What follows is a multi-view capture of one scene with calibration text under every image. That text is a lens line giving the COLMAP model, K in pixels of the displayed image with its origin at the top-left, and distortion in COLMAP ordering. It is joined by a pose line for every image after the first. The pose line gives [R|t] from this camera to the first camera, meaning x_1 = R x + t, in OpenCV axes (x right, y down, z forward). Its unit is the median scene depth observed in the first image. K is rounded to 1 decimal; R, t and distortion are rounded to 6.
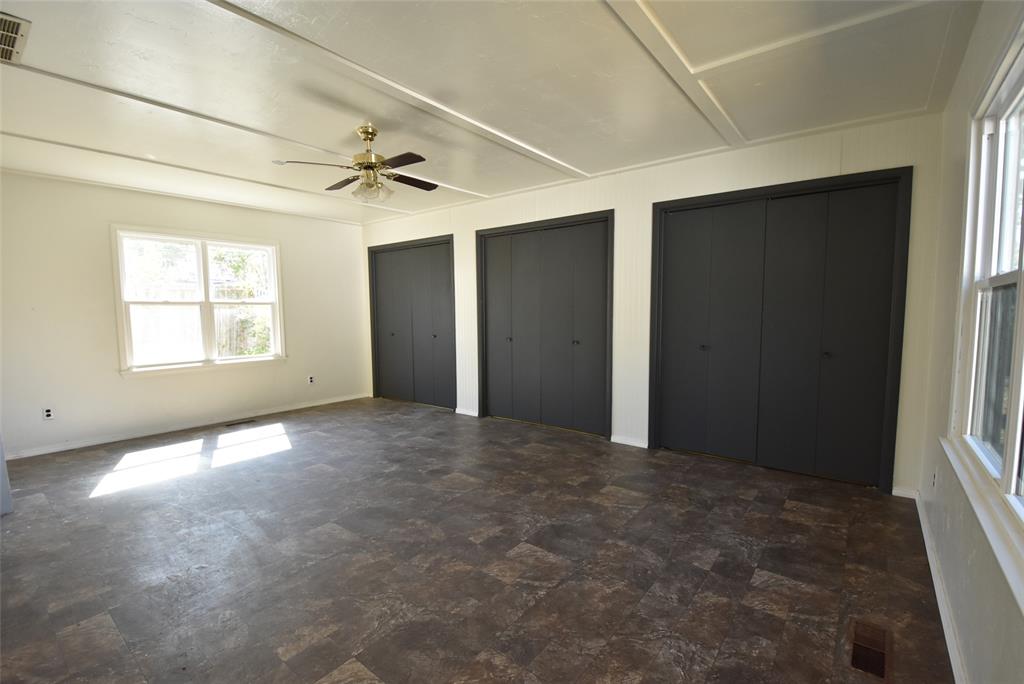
lens RADIAL K [[456.6, 0, 504.2], [0, 456.6, 351.3], [0, 0, 1]] dist [-0.006040, -0.008730]
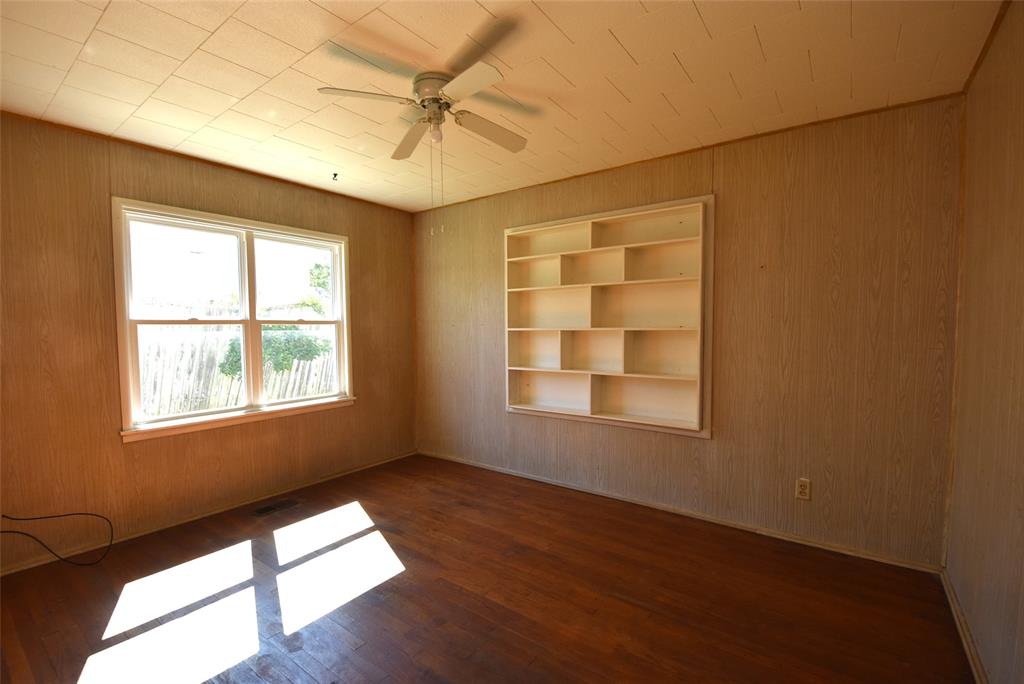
lens RADIAL K [[456.6, 0, 517.7], [0, 456.6, 339.8], [0, 0, 1]] dist [-0.006040, -0.008730]
pose [[0.999318, 0.014405, 0.034005, -0.427500], [-0.012440, 0.998278, -0.057329, -0.068797], [-0.034772, 0.056866, 0.997776, 0.478507]]
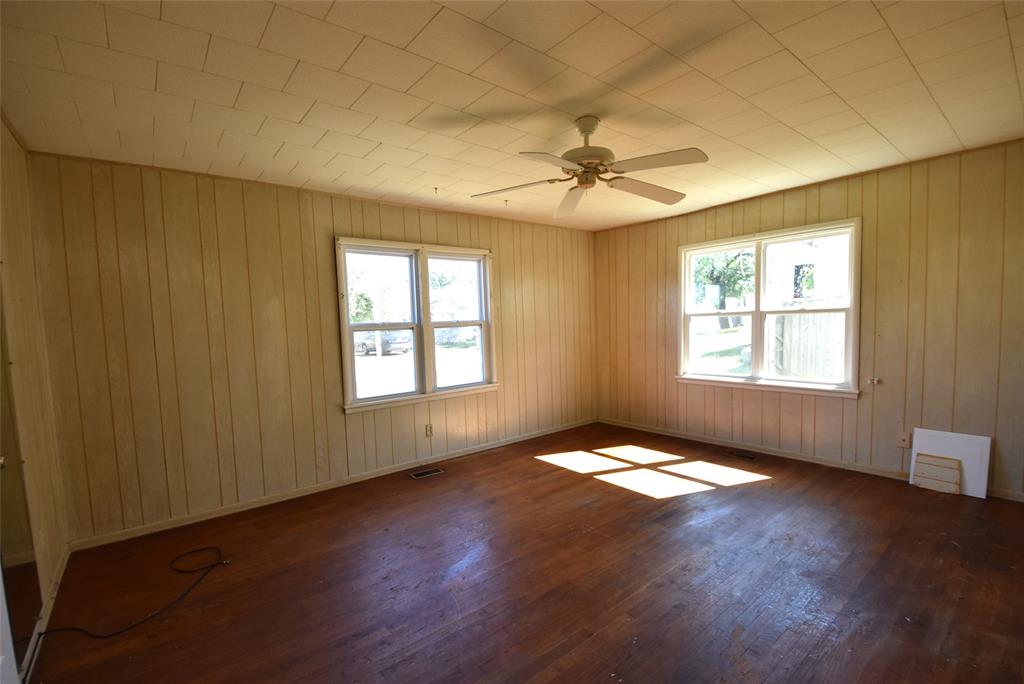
lens RADIAL K [[456.6, 0, 503.5], [0, 456.6, 344.1], [0, 0, 1]] dist [-0.006040, -0.008730]
pose [[-0.214401, 0.074171, -0.973926, 0.450471], [-0.052480, 0.994798, 0.087314, -0.146158], [0.975335, 0.069832, -0.209393, 1.094782]]
